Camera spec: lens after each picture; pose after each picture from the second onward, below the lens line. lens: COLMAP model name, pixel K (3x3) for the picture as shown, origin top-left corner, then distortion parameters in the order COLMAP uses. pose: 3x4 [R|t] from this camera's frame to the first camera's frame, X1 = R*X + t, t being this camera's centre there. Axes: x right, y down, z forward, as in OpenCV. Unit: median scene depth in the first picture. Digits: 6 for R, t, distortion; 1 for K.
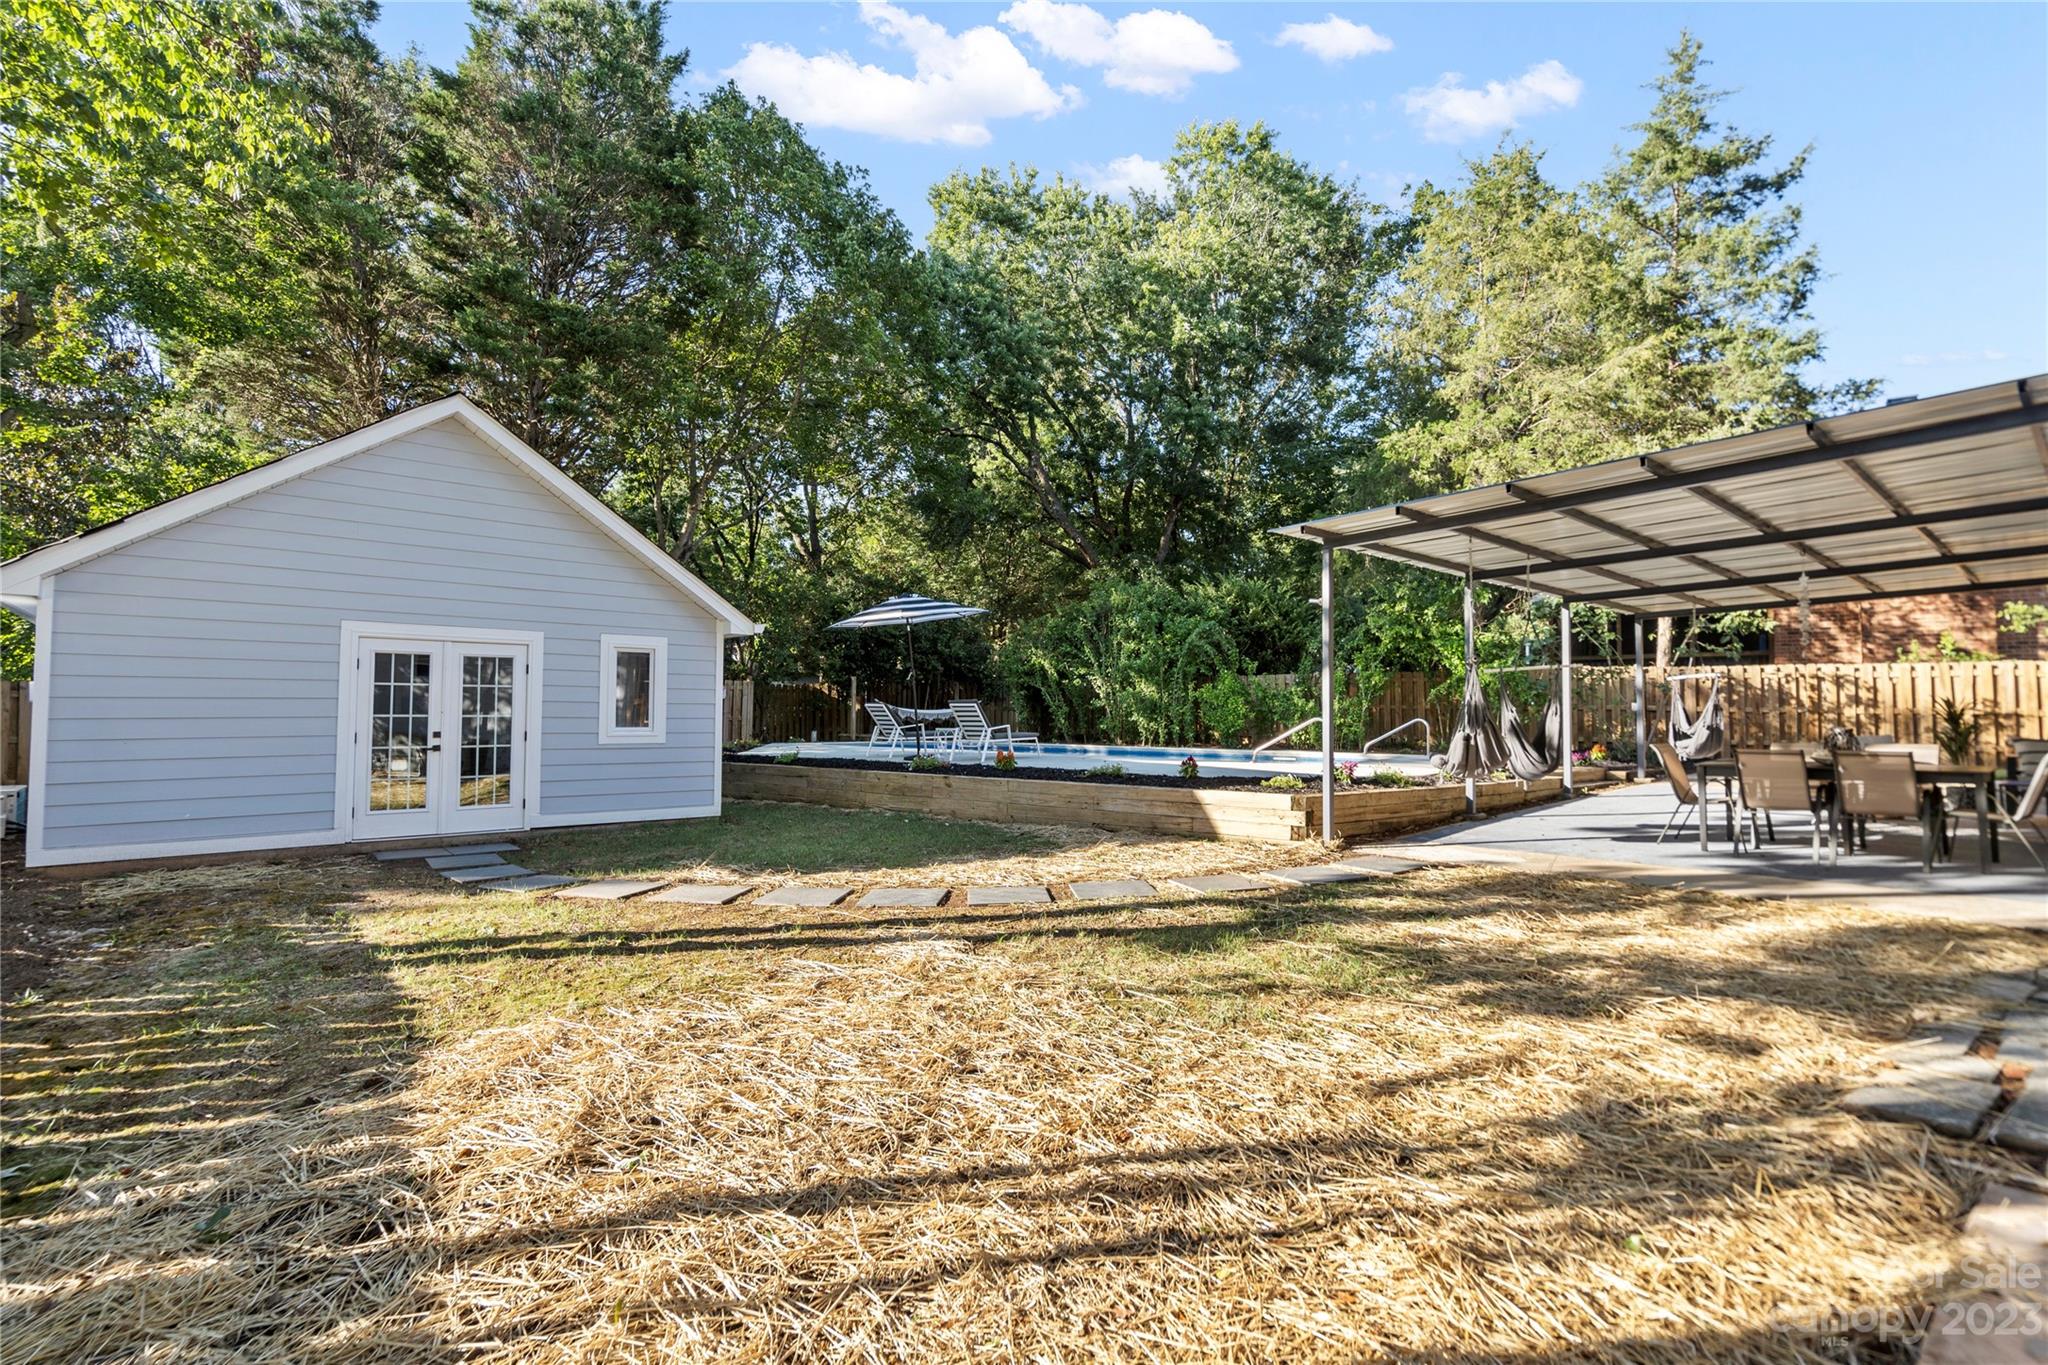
lens RADIAL K [[932.4, 0, 1021.6], [0, 932.4, 689.2], [0, 0, 1]] dist [0.000552, 0.000596]
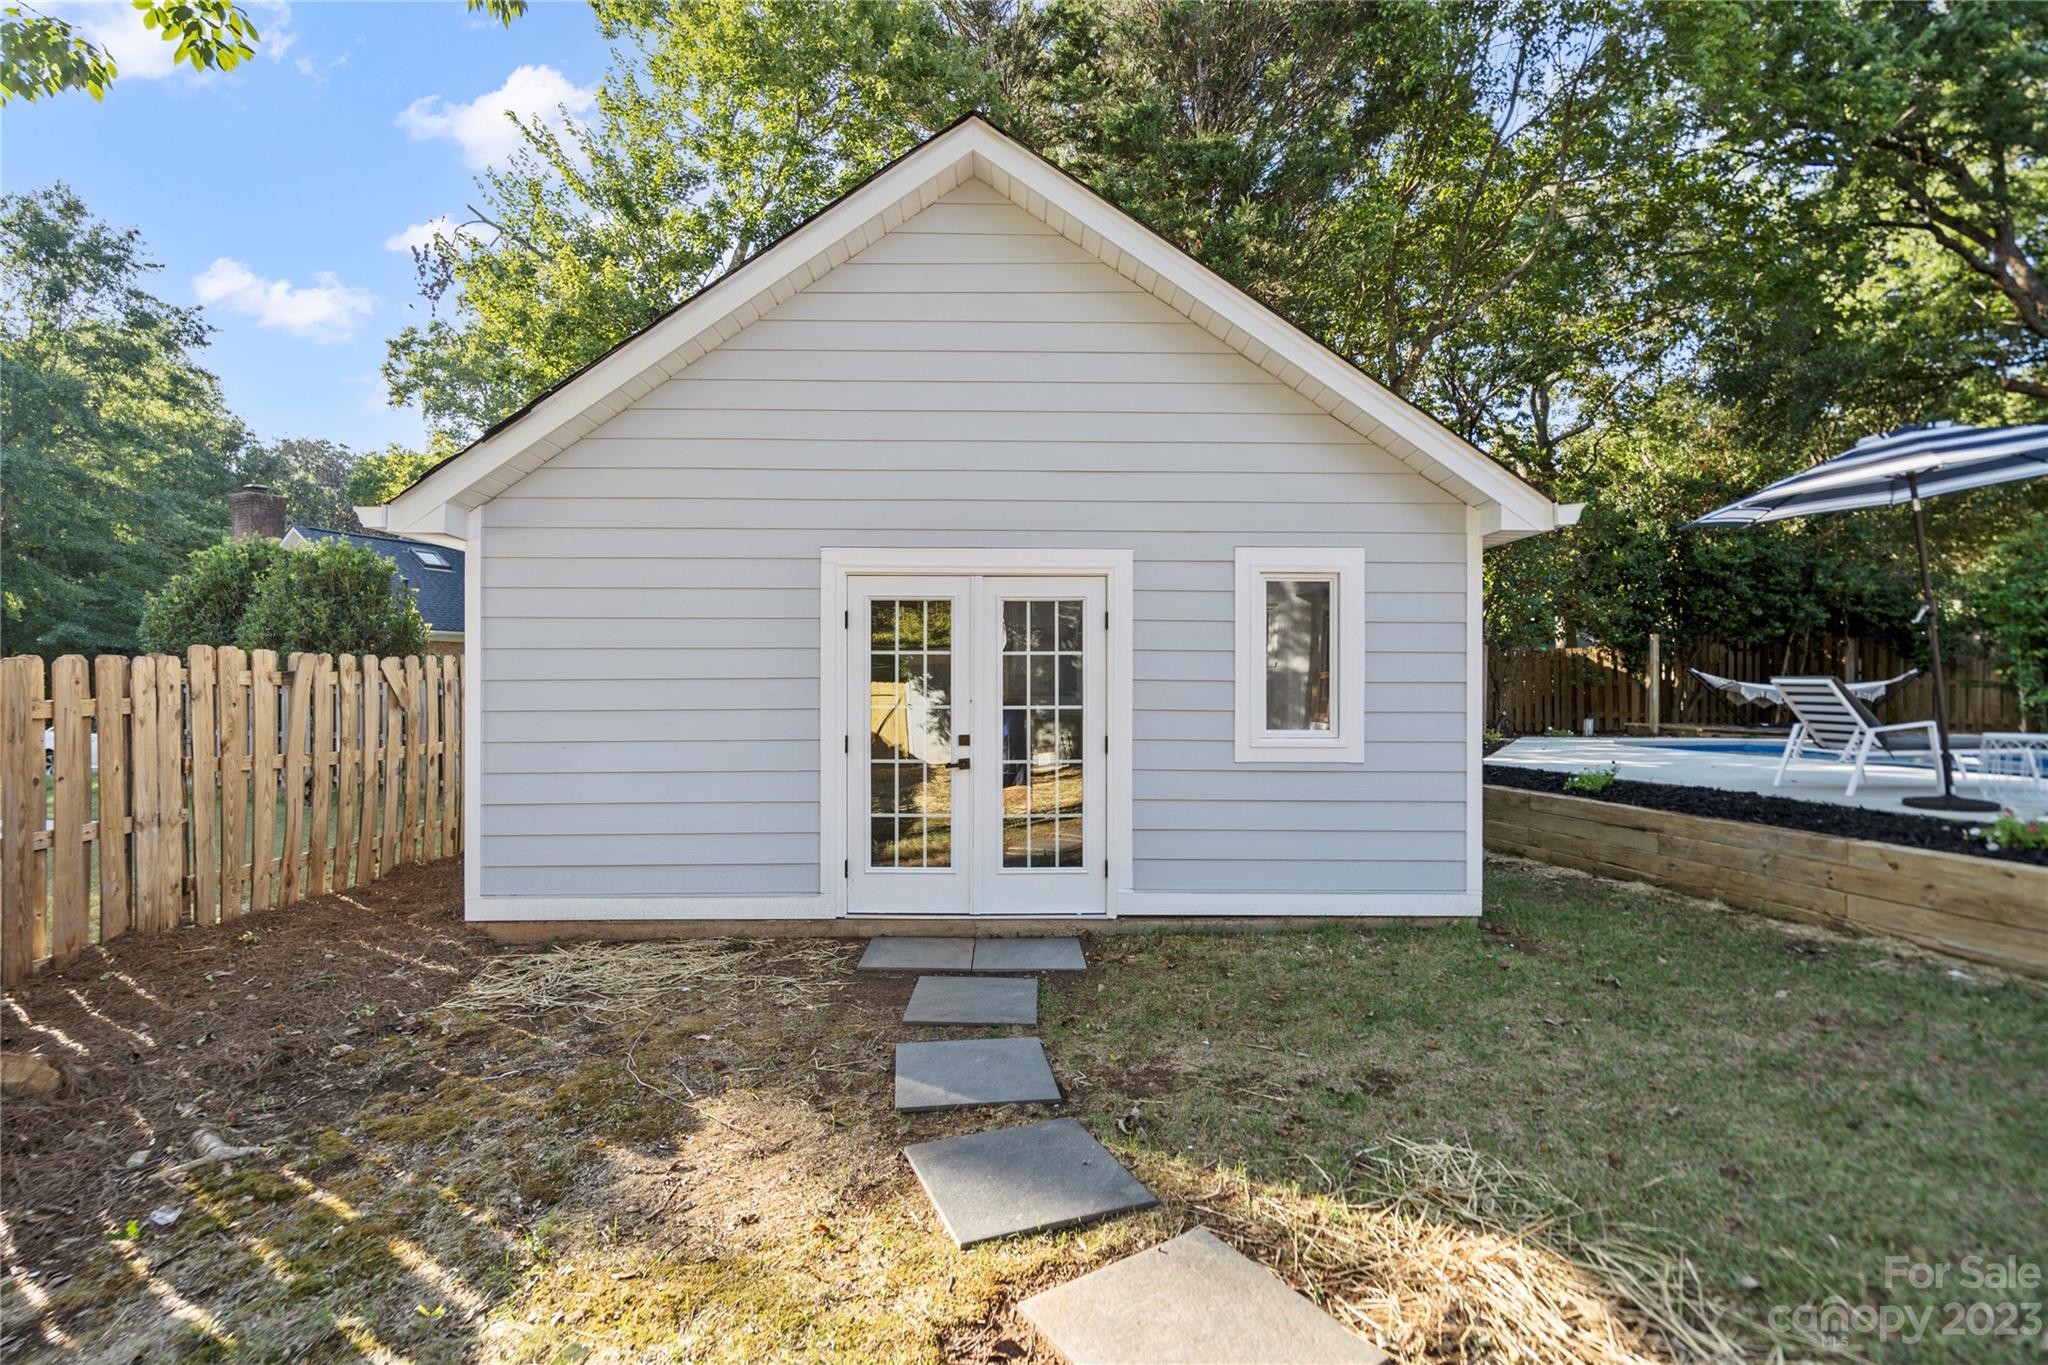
lens RADIAL K [[949.3, 0, 1006.9], [0, 949.3, 668.5], [0, 0, 1]] dist [-0.000872, 0.000594]
pose [[0.751946, -0.013606, -0.659084, -0.190972], [0.017967, 0.999839, -0.000141, 0.004567], [0.658980, -0.011736, 0.752069, 0.494623]]
